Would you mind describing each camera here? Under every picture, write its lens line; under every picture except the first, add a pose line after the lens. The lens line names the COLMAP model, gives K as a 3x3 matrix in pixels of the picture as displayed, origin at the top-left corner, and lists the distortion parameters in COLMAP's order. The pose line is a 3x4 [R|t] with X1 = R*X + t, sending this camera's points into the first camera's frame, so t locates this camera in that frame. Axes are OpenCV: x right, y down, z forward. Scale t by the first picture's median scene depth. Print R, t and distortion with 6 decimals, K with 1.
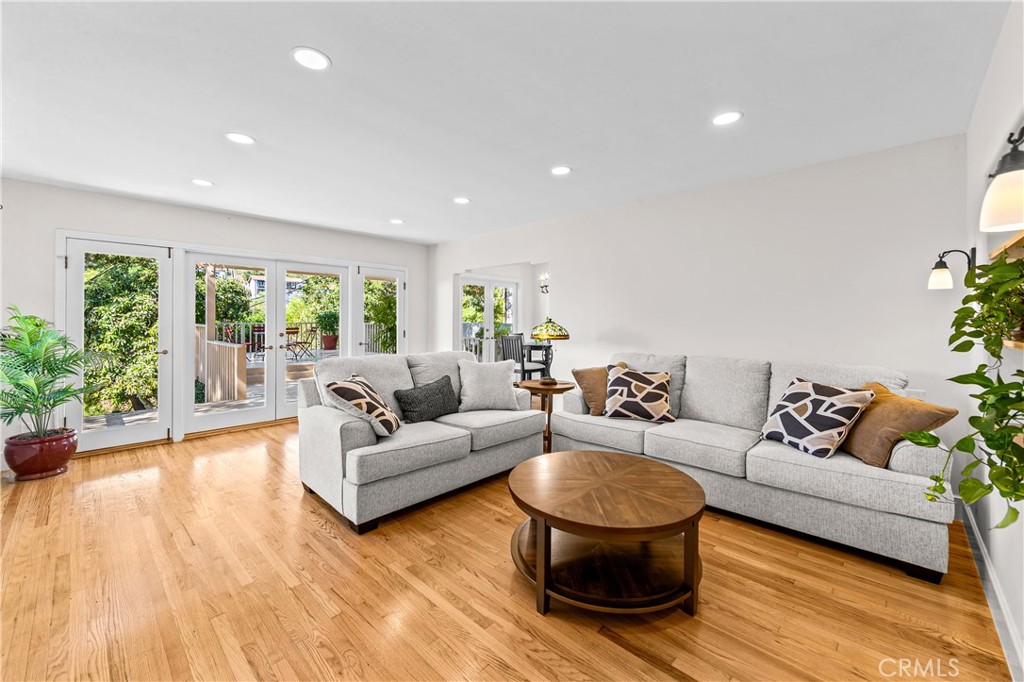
lens RADIAL K [[413.2, 0, 512.8], [0, 413.2, 321.3], [0, 0, 1]] dist [-0.000827, -0.000107]
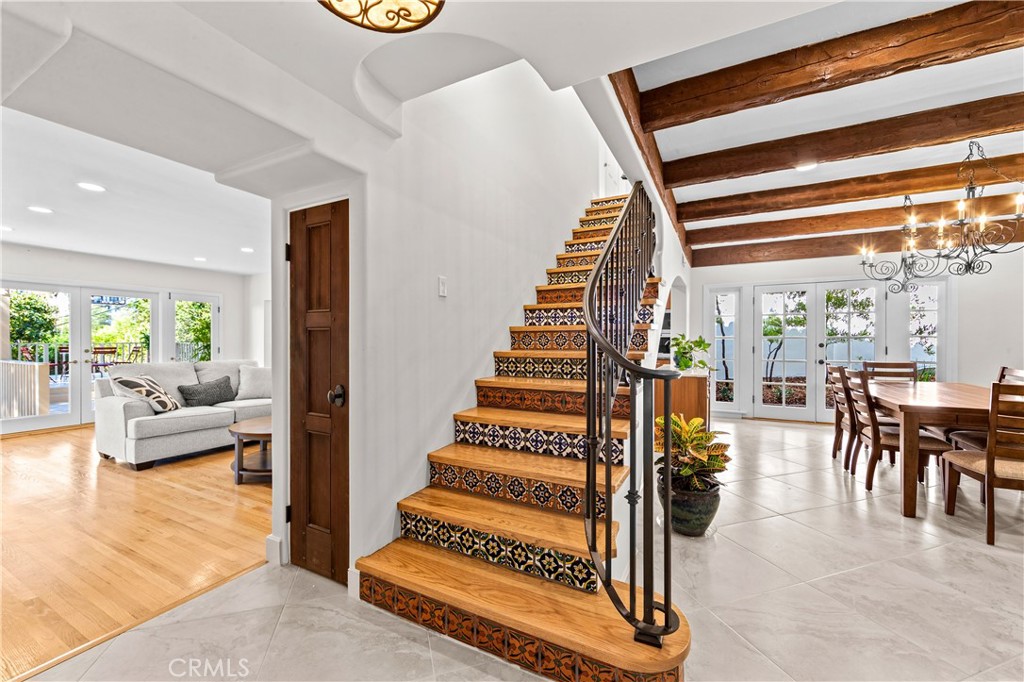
lens RADIAL K [[405.2, 0, 511.9], [0, 405.2, 342.3], [0, 0, 1]] dist [-0.001615, -0.000269]
pose [[0.961868, -0.005097, 0.273468, 0.487317], [0.004576, 0.999986, 0.002541, 0.019064], [-0.273477, -0.001193, 0.961878, -0.735183]]
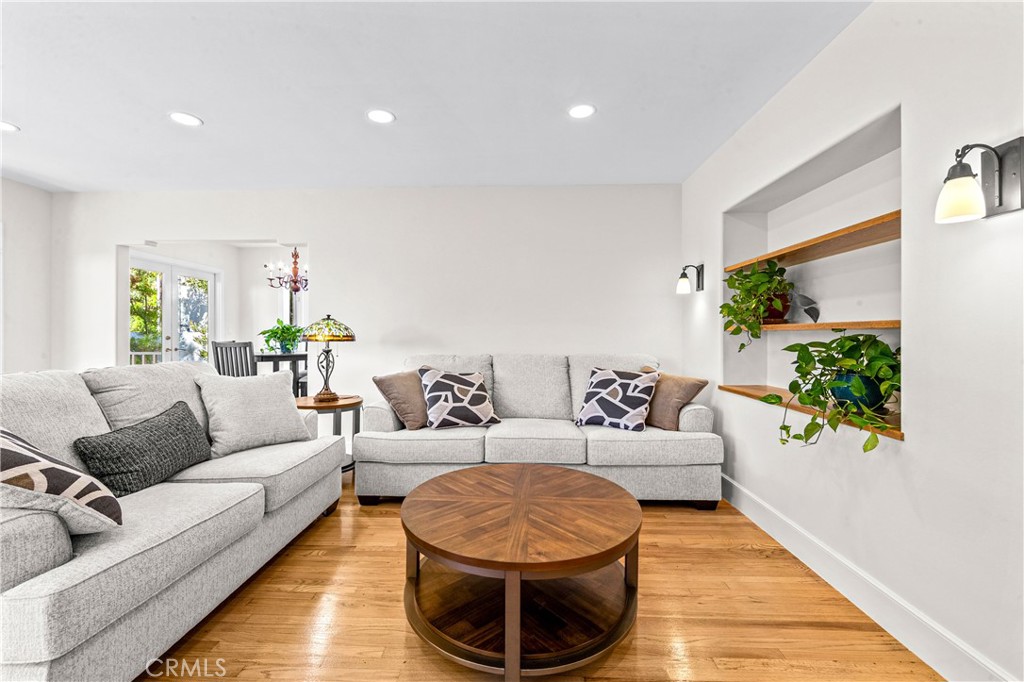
lens RADIAL K [[417.8, 0, 511.7], [0, 417.8, 336.7], [0, 0, 1]] dist [-0.001810, 0.000078]
pose [[0.749512, -0.006479, 0.661959, -0.241527], [0.002951, 0.999975, 0.006447, 0.043750], [-0.661984, -0.002879, 0.749512, 0.287066]]
